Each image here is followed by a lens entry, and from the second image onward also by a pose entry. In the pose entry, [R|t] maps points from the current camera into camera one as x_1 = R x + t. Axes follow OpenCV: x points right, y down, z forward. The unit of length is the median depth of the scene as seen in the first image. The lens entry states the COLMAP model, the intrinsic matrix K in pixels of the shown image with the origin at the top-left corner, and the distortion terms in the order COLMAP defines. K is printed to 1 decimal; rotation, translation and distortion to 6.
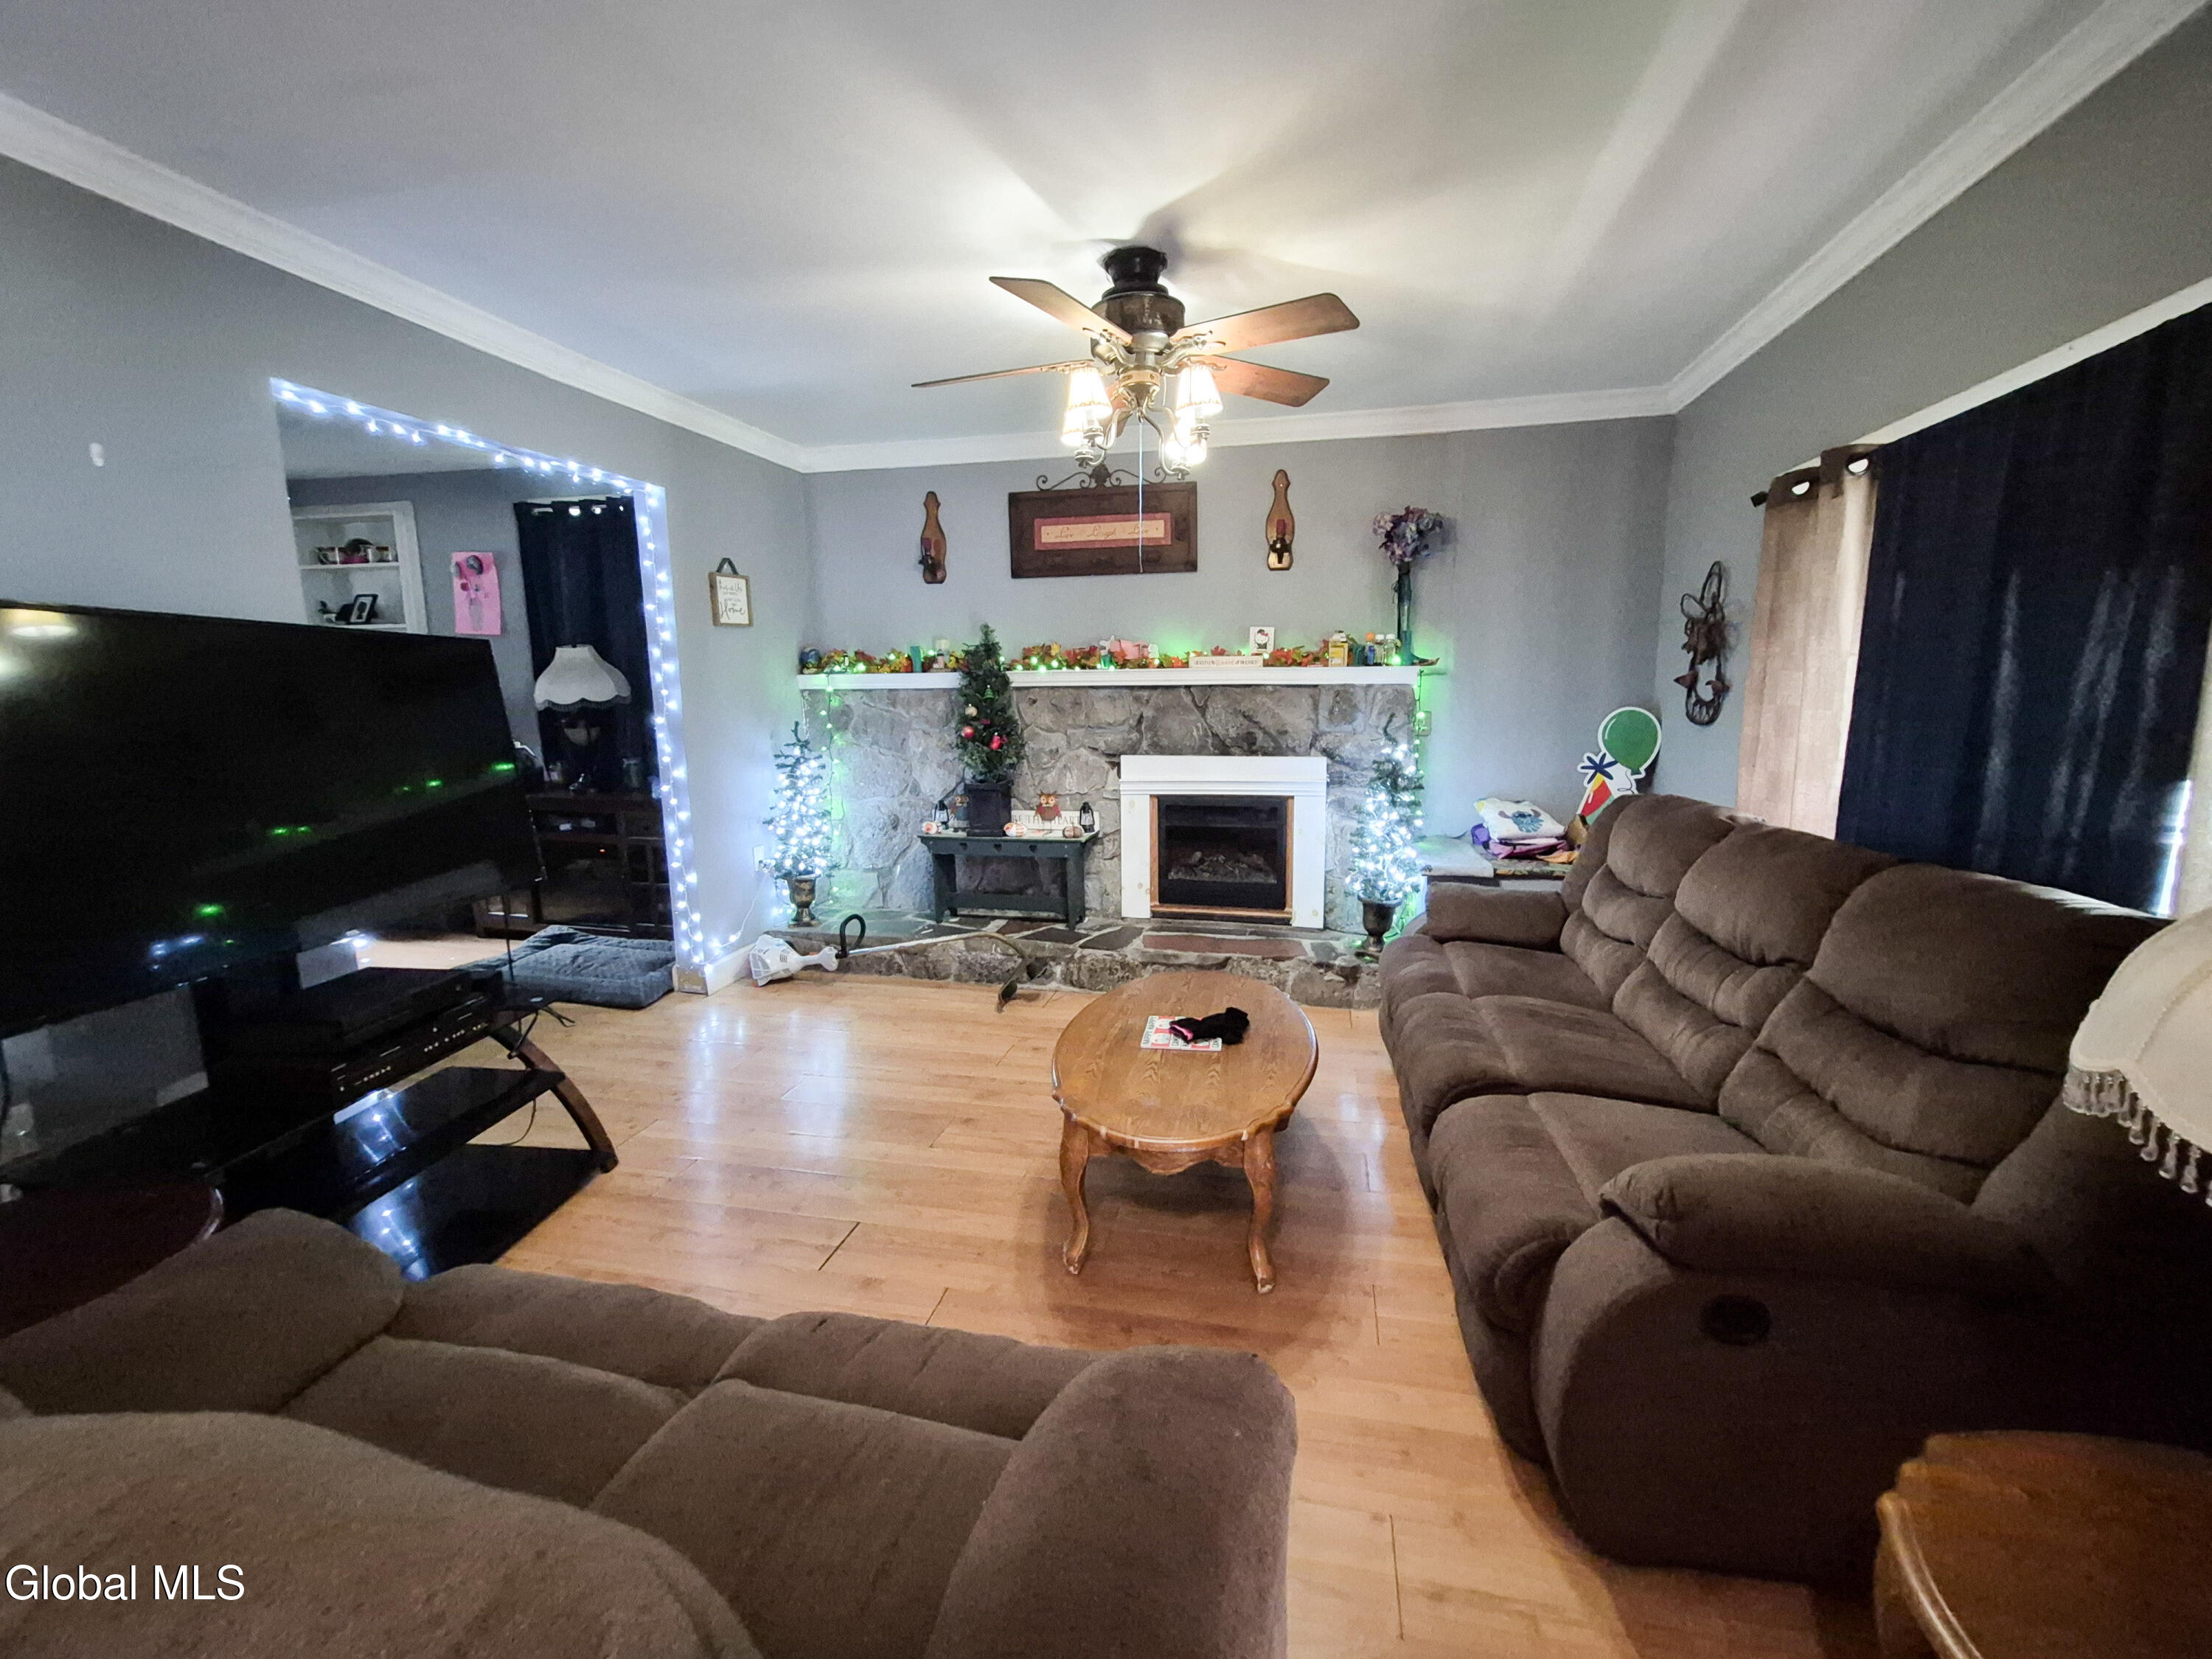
lens RADIAL K [[883.2, 0, 1117.8], [0, 883.2, 804.9], [0, 0, 1]] dist [-0.001913, -0.000156]
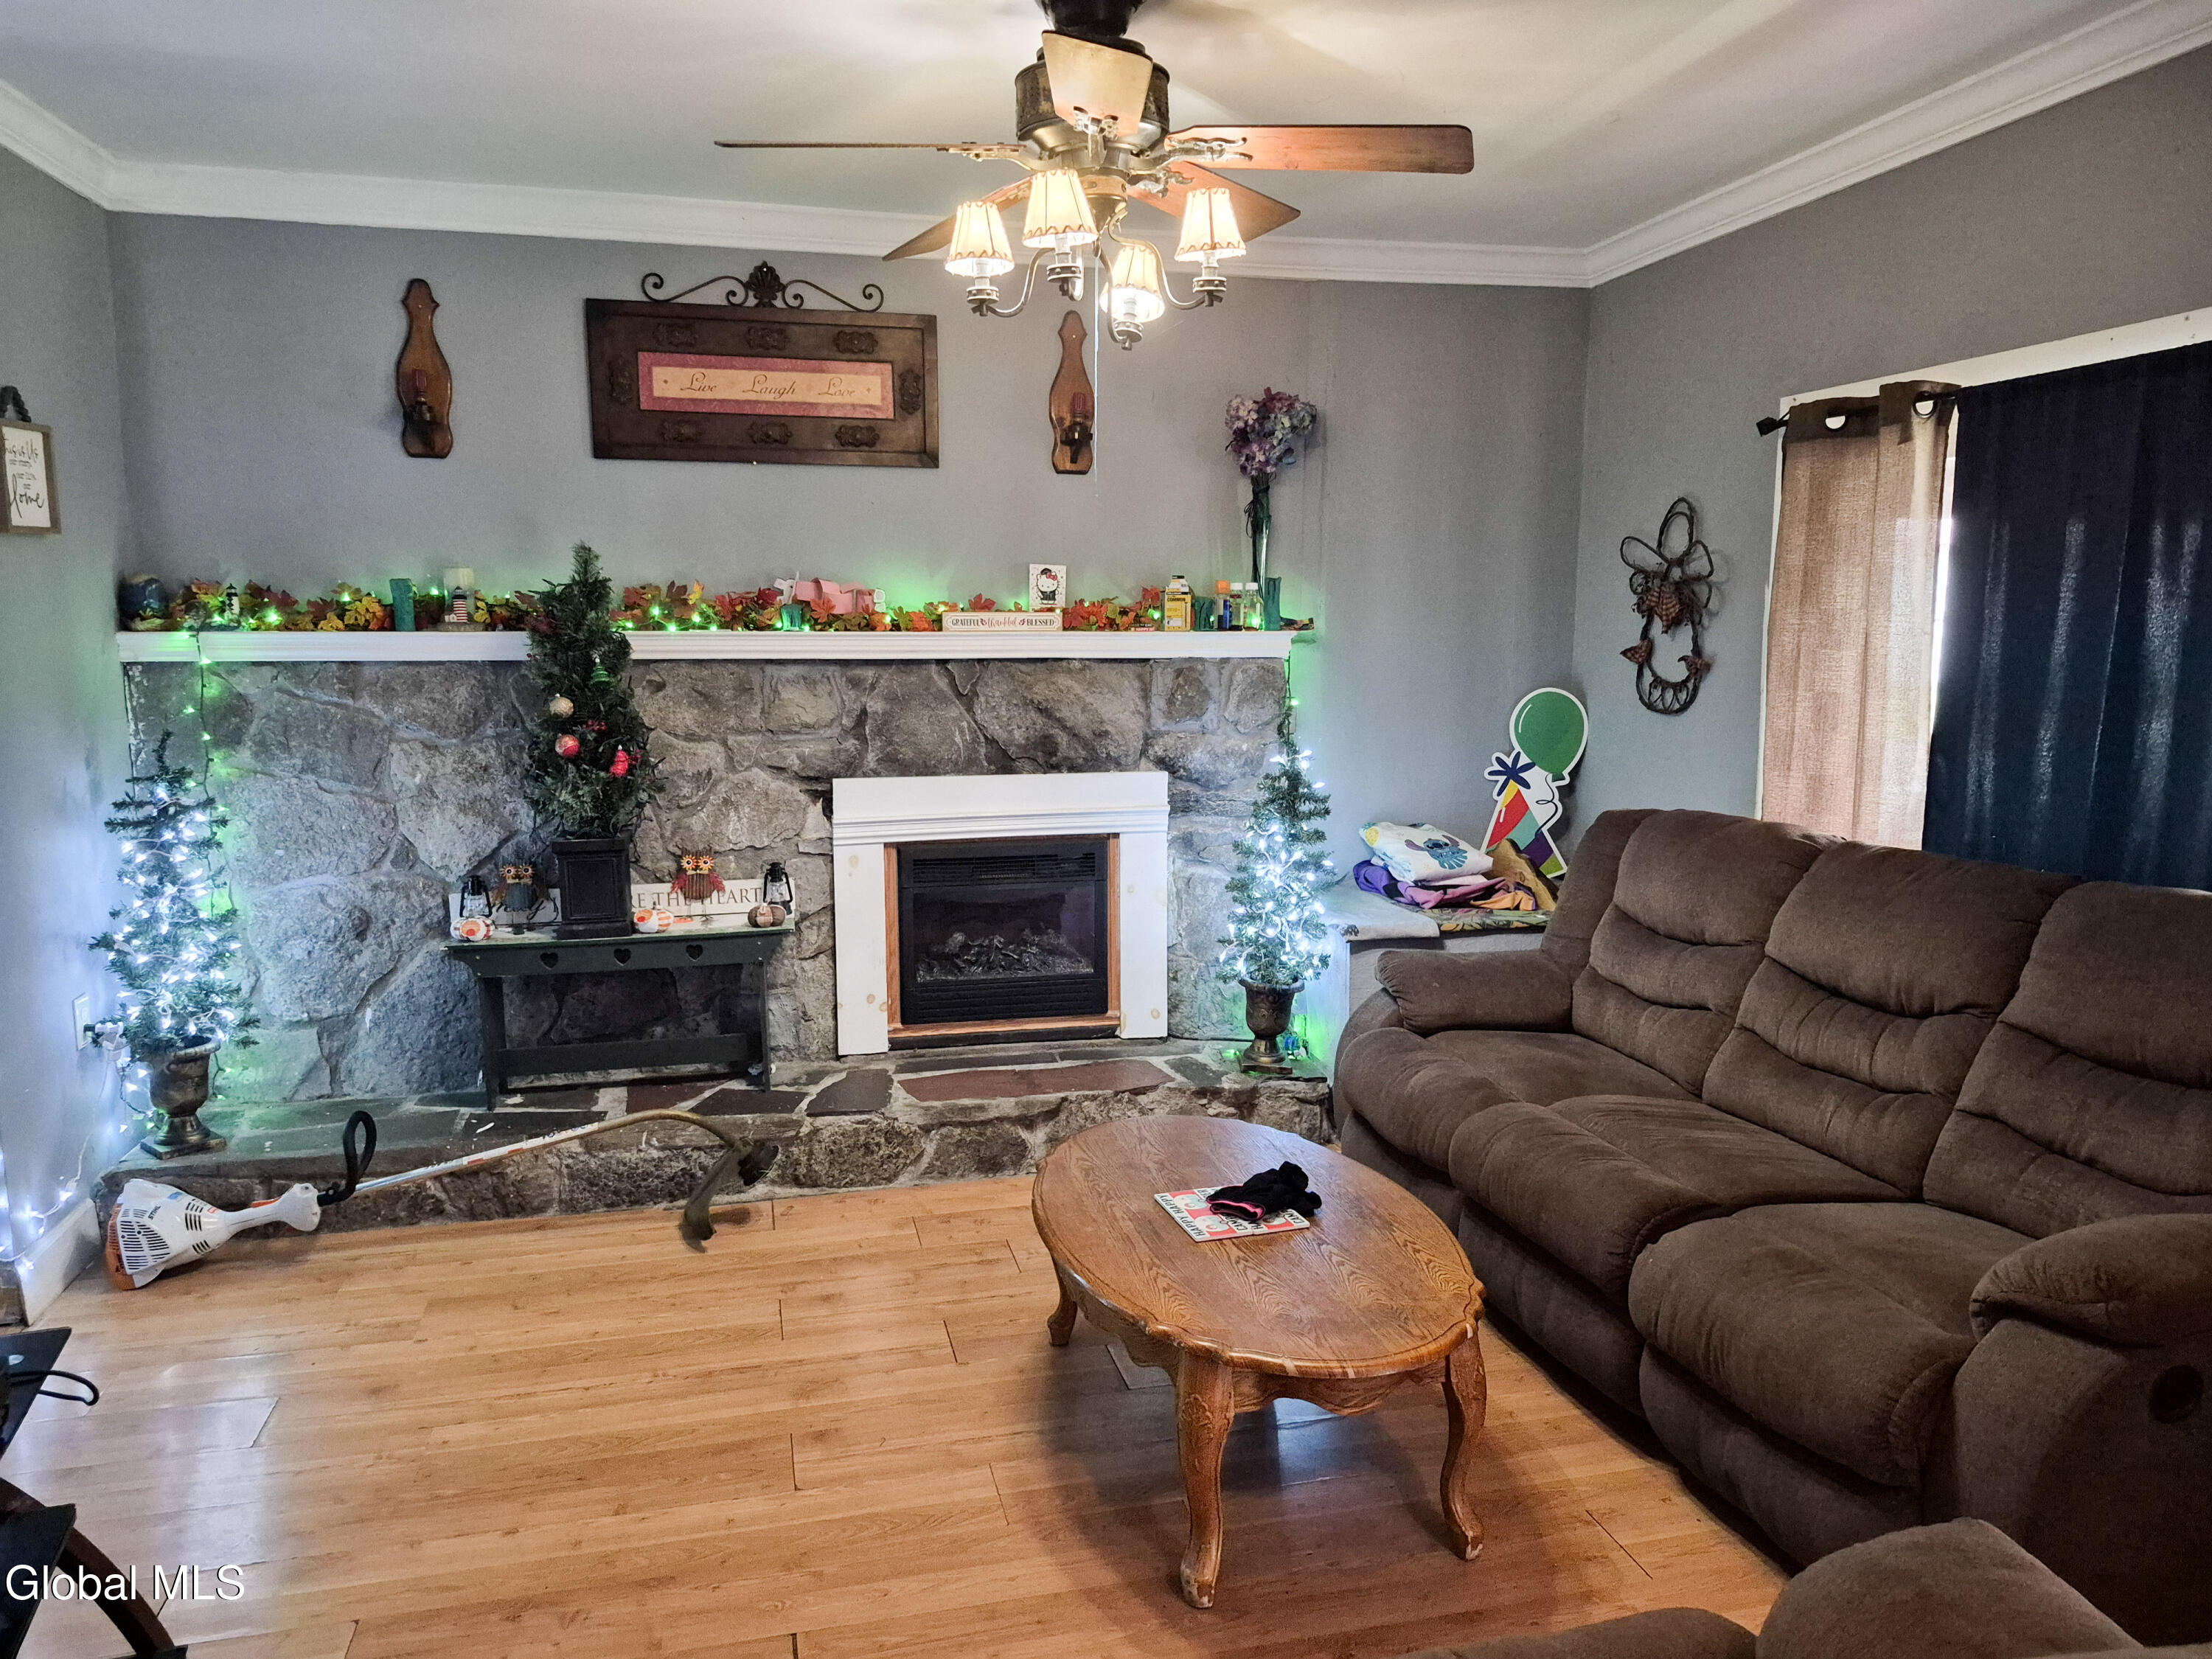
lens RADIAL K [[1561.7, 0, 1096.8], [0, 1561.7, 832.0], [0, 0, 1]] dist [0.120161, -0.157762]
pose [[0.900397, -0.050690, 0.432106, -0.292995], [0.052090, 0.998605, 0.008603, -0.021033], [-0.431940, 0.014762, 0.901782, -0.006909]]
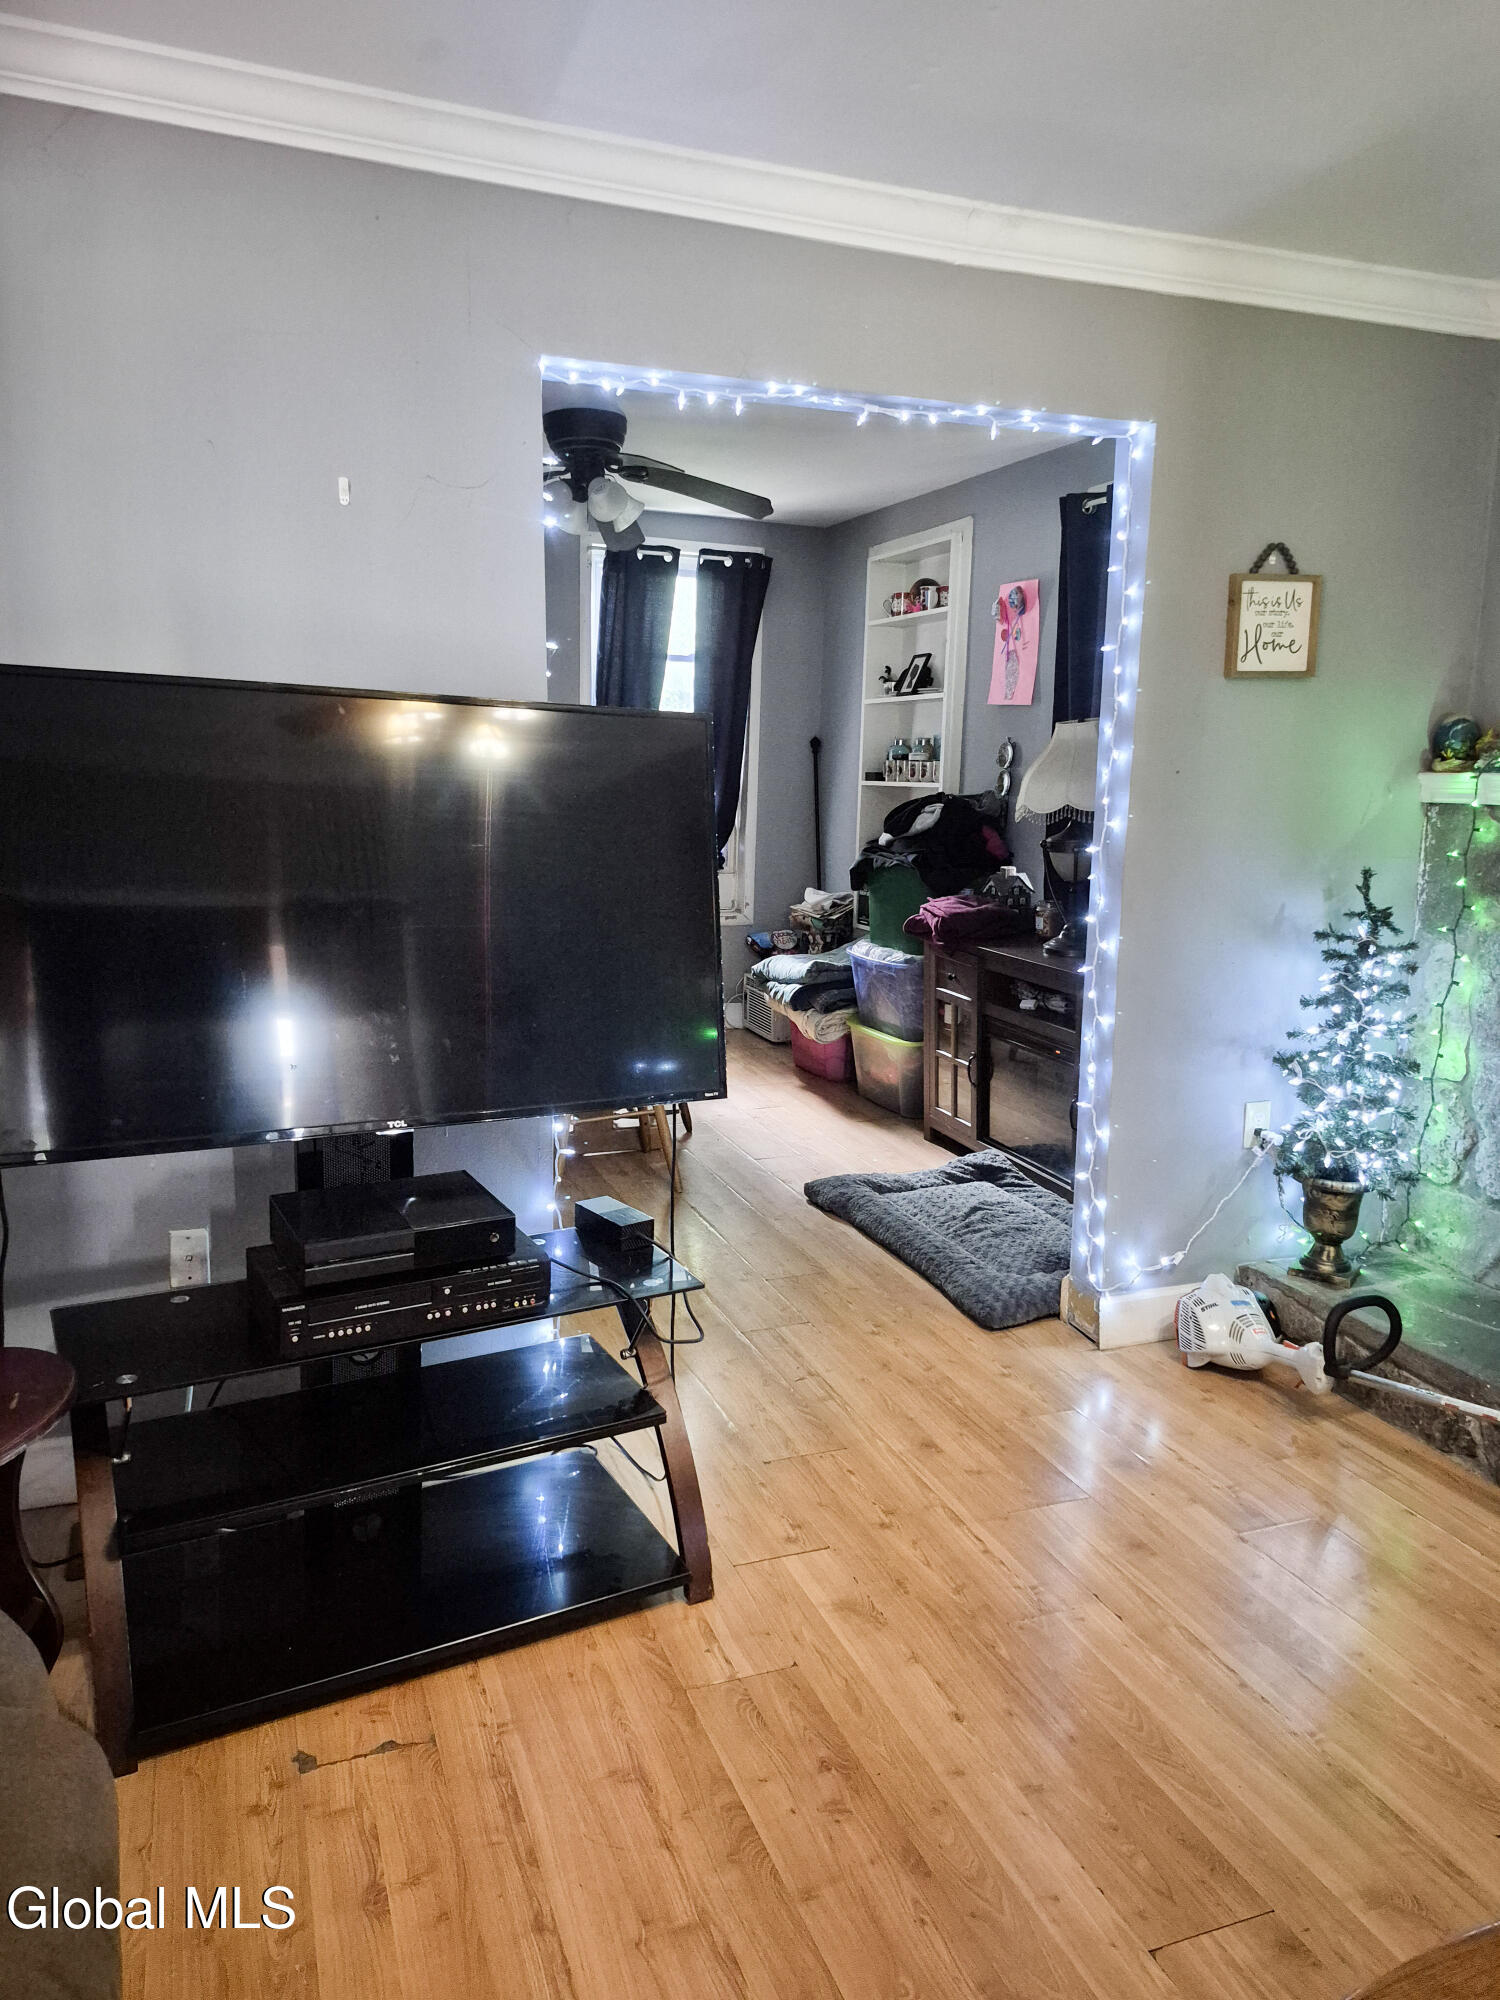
lens RADIAL K [[1377.5, 0, 723.4], [0, 1377.5, 991.2], [0, 0, 1]] dist [0.112785, -0.143085]
pose [[0.536742, 0.152274, -0.829892, 0.099051], [-0.140680, 0.985963, 0.089924, -0.048971], [0.831936, 0.068483, 0.550629, 0.291717]]
